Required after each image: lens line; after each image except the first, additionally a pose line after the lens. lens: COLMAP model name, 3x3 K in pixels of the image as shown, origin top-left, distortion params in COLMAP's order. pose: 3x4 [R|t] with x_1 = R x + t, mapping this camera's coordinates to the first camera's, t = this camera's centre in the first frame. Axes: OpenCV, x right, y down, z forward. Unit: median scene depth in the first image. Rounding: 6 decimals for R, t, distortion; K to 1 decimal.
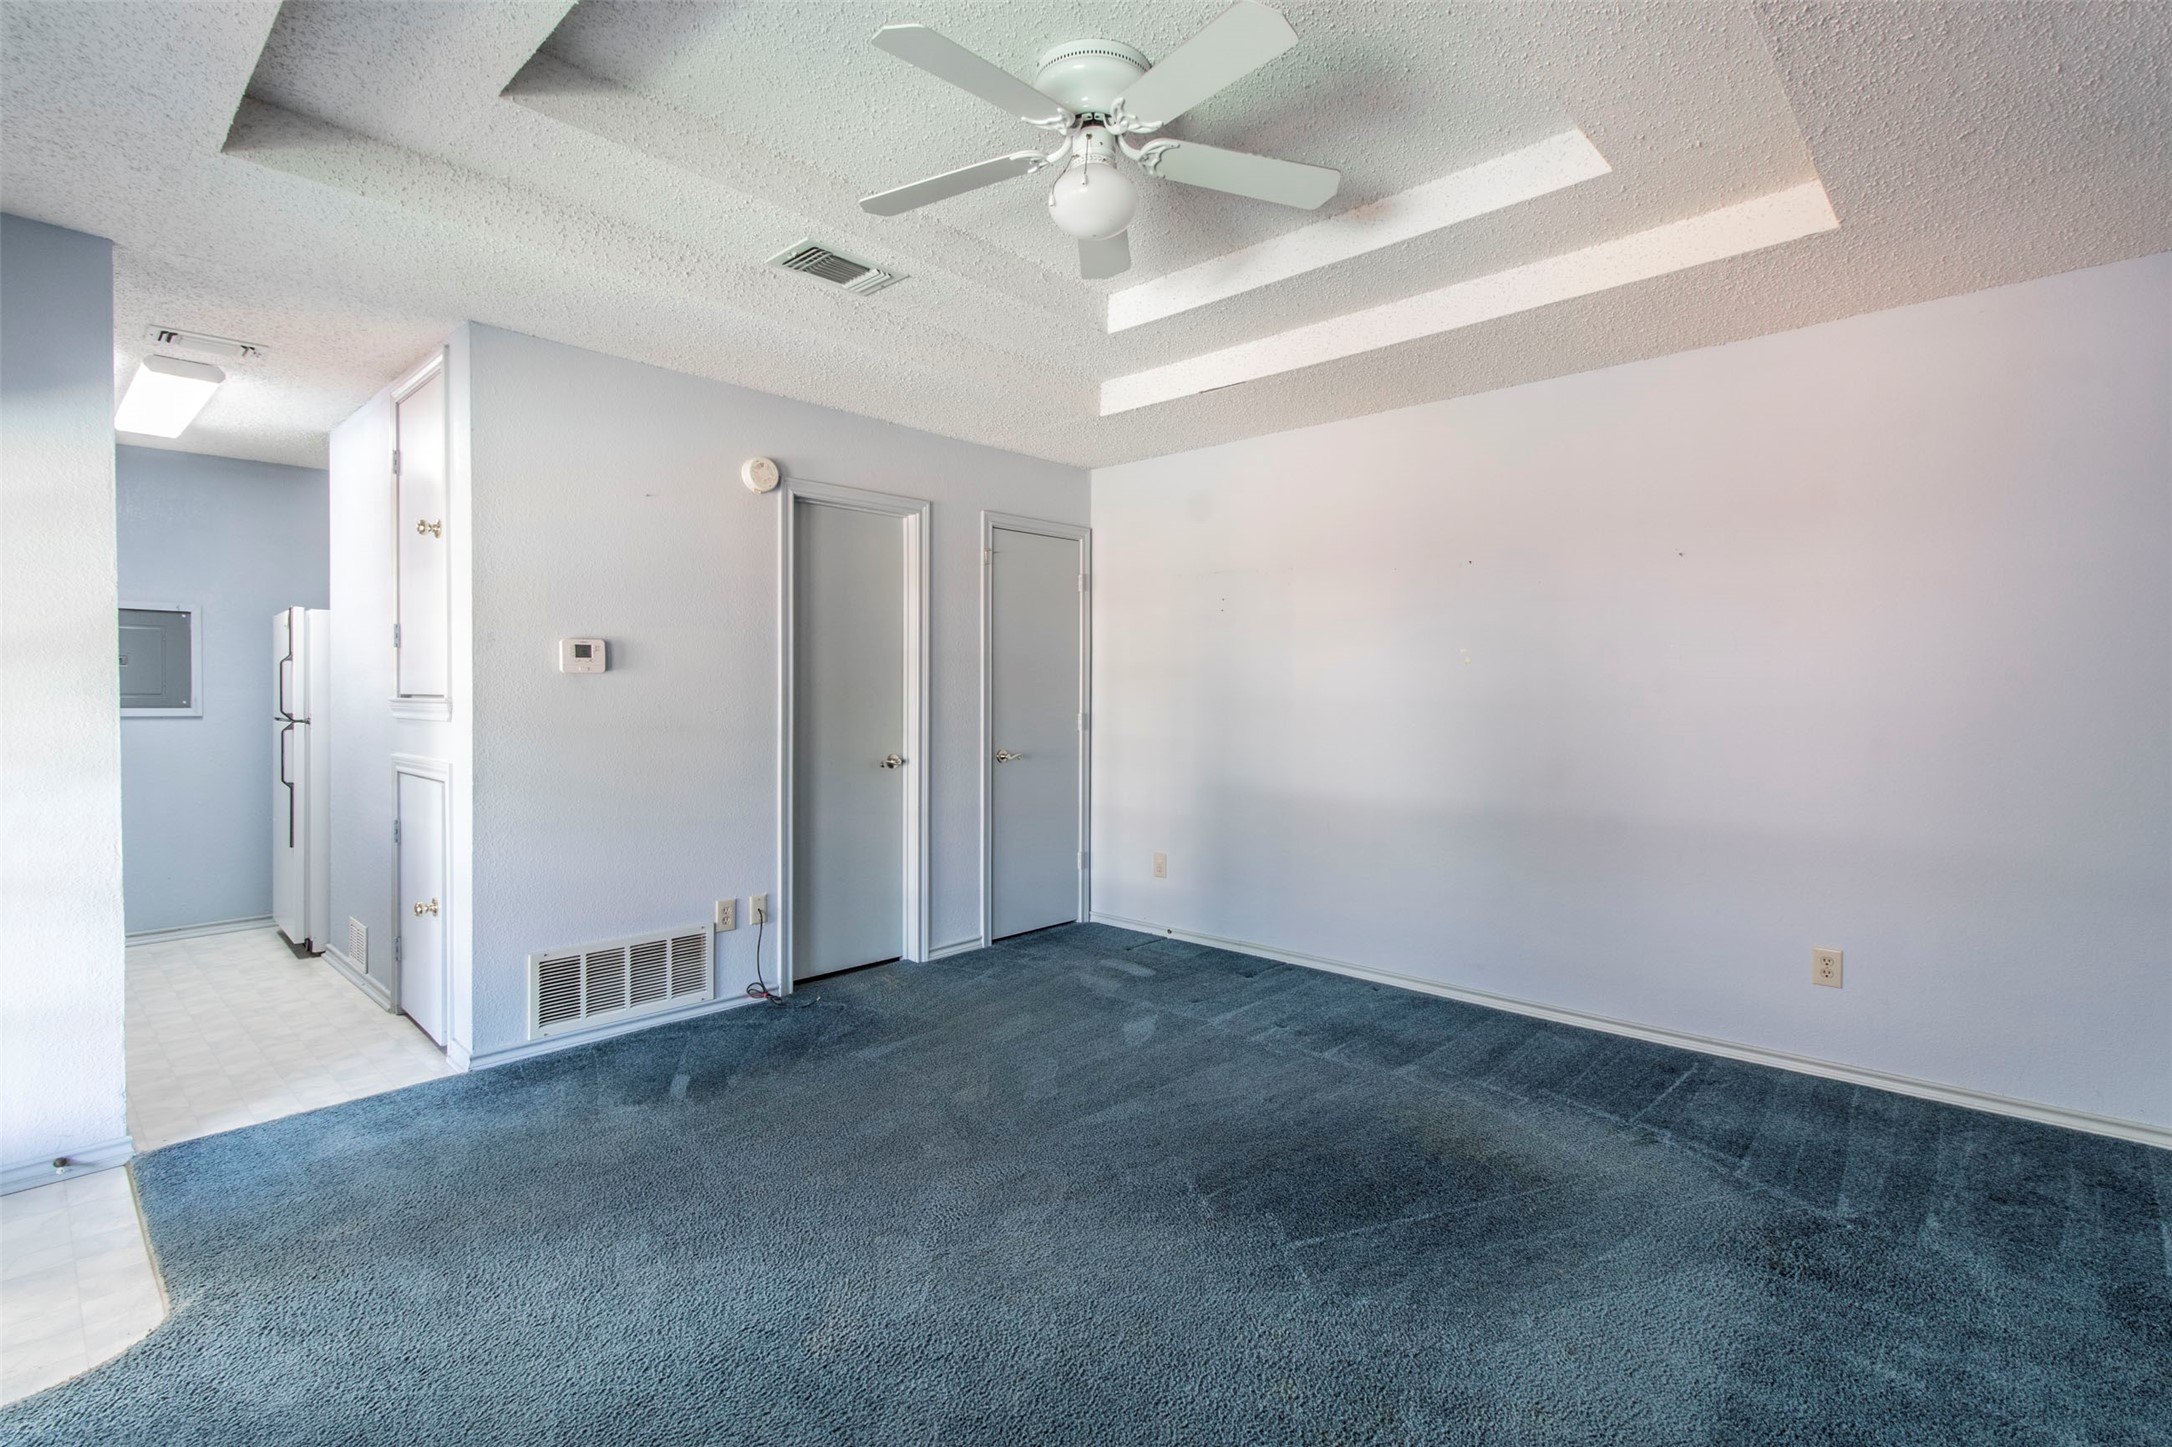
lens RADIAL K [[1005.7, 0, 1088.5], [0, 1005.7, 697.9], [0, 0, 1]] dist [0.000987, 0.000522]
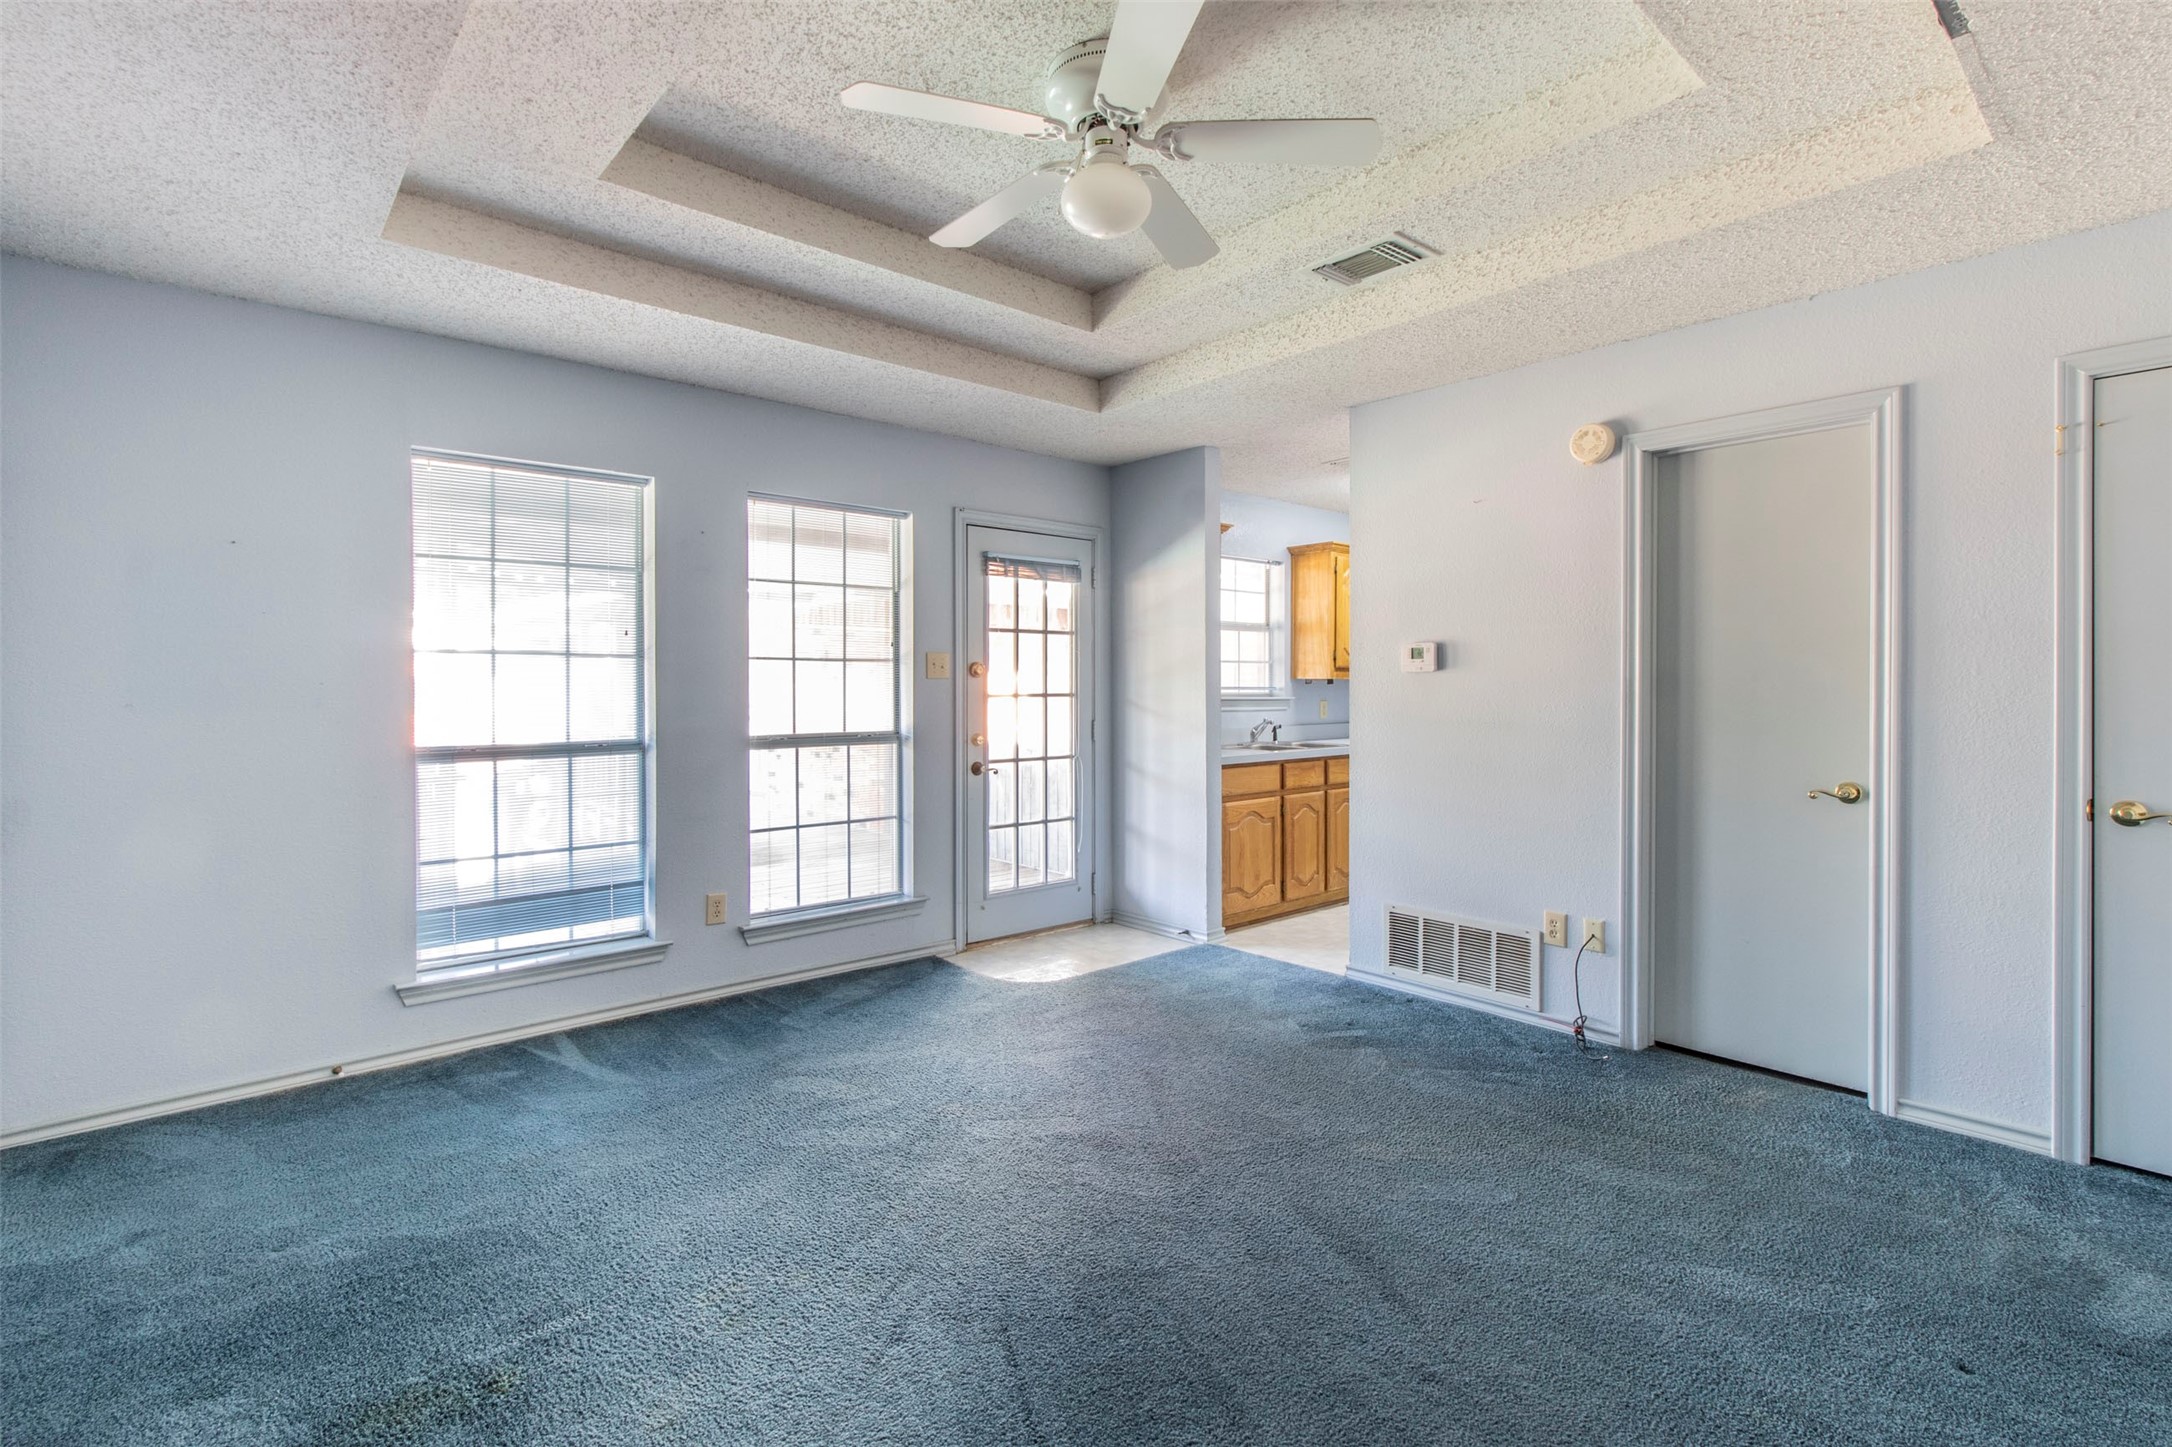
lens RADIAL K [[1005.7, 0, 1088.5], [0, 1005.7, 697.9], [0, 0, 1]] dist [0.000987, 0.000522]
pose [[-0.092292, 0.009060, -0.995691, 0.597648], [-0.007986, 0.999920, 0.009839, -0.003806], [0.995700, 0.008860, -0.092212, 0.643721]]
